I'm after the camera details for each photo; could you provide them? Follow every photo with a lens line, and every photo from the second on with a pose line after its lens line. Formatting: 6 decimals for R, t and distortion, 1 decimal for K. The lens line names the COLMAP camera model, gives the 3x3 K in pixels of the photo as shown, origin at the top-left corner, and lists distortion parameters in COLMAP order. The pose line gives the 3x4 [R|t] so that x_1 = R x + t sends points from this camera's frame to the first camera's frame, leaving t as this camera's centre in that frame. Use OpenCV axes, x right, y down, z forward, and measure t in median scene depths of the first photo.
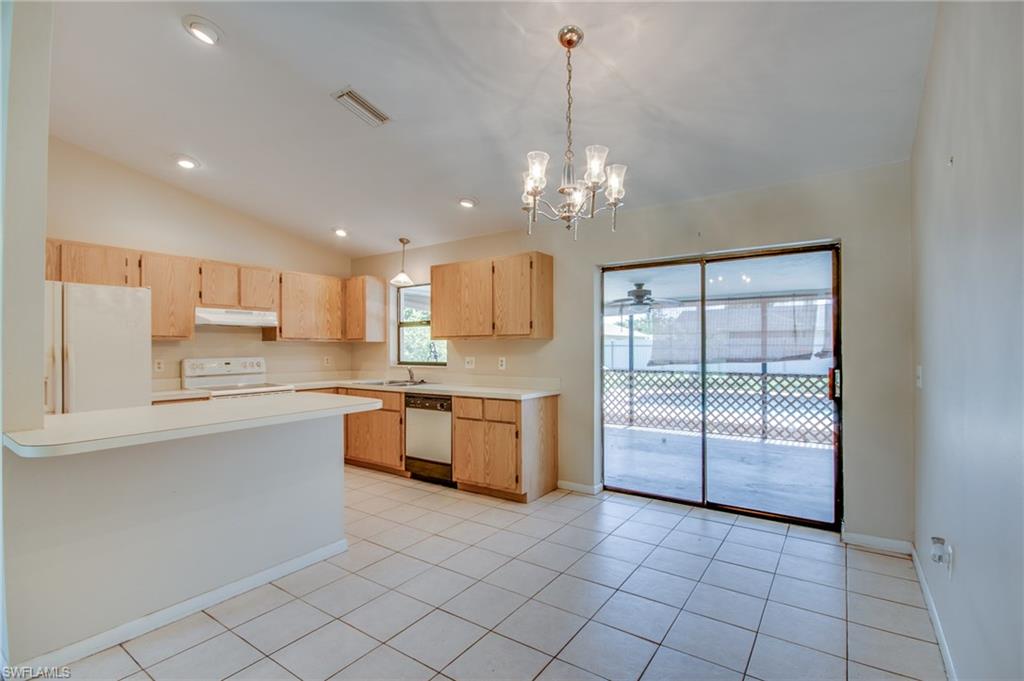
lens RADIAL K [[475.6, 0, 514.3], [0, 475.6, 344.4], [0, 0, 1]] dist [0.010205, -0.012809]
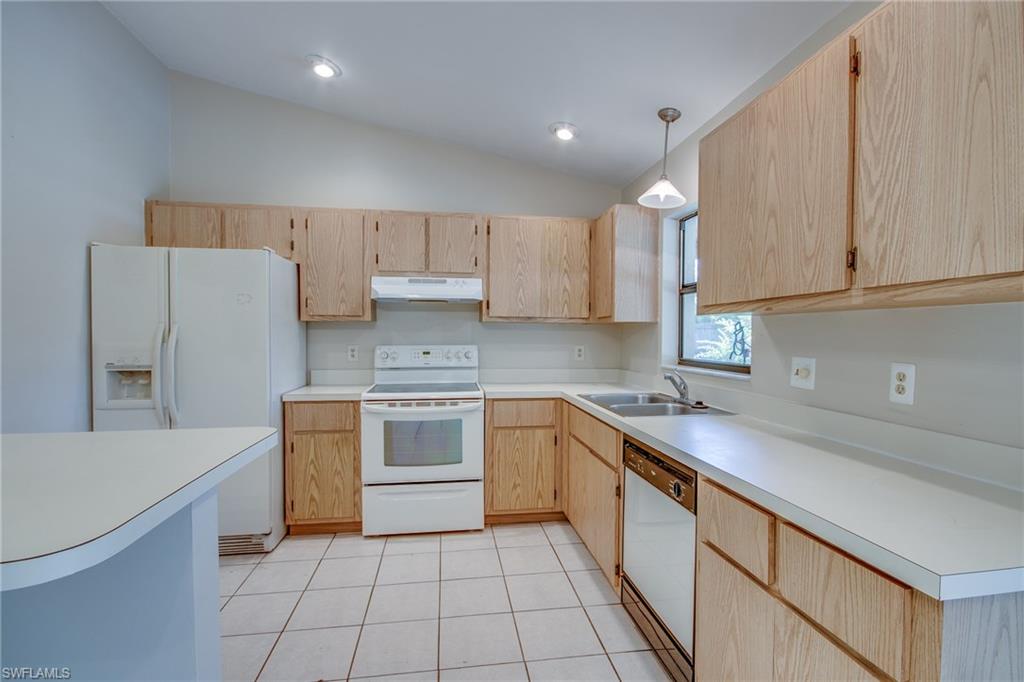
lens RADIAL K [[485.1, 0, 511.4], [0, 485.1, 344.8], [0, 0, 1]] dist [0.010360, -0.012993]
pose [[0.685979, 0.022952, -0.727259, 0.028969], [-0.000756, 0.999524, 0.030832, 0.004546], [0.727621, -0.020600, 0.685670, 0.591943]]
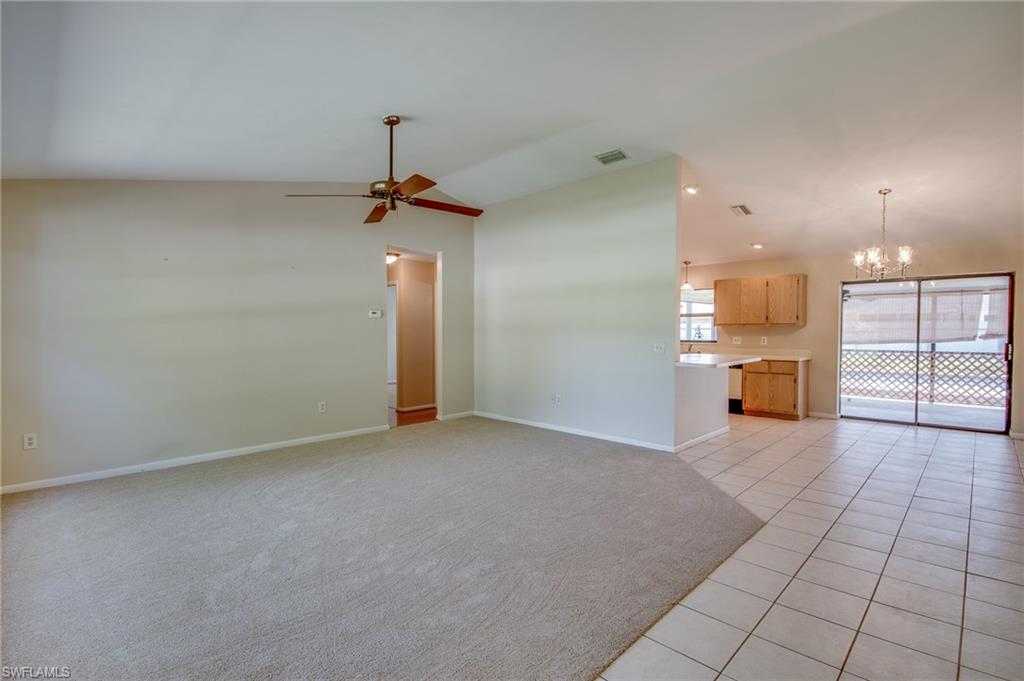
lens RADIAL K [[475.6, 0, 514.3], [0, 475.6, 344.4], [0, 0, 1]] dist [0.010205, -0.012809]
pose [[0.984419, 0.006886, -0.175702, -0.569171], [-0.000663, 0.999371, 0.035451, -0.004561], [0.175836, -0.034782, 0.983805, -0.725185]]
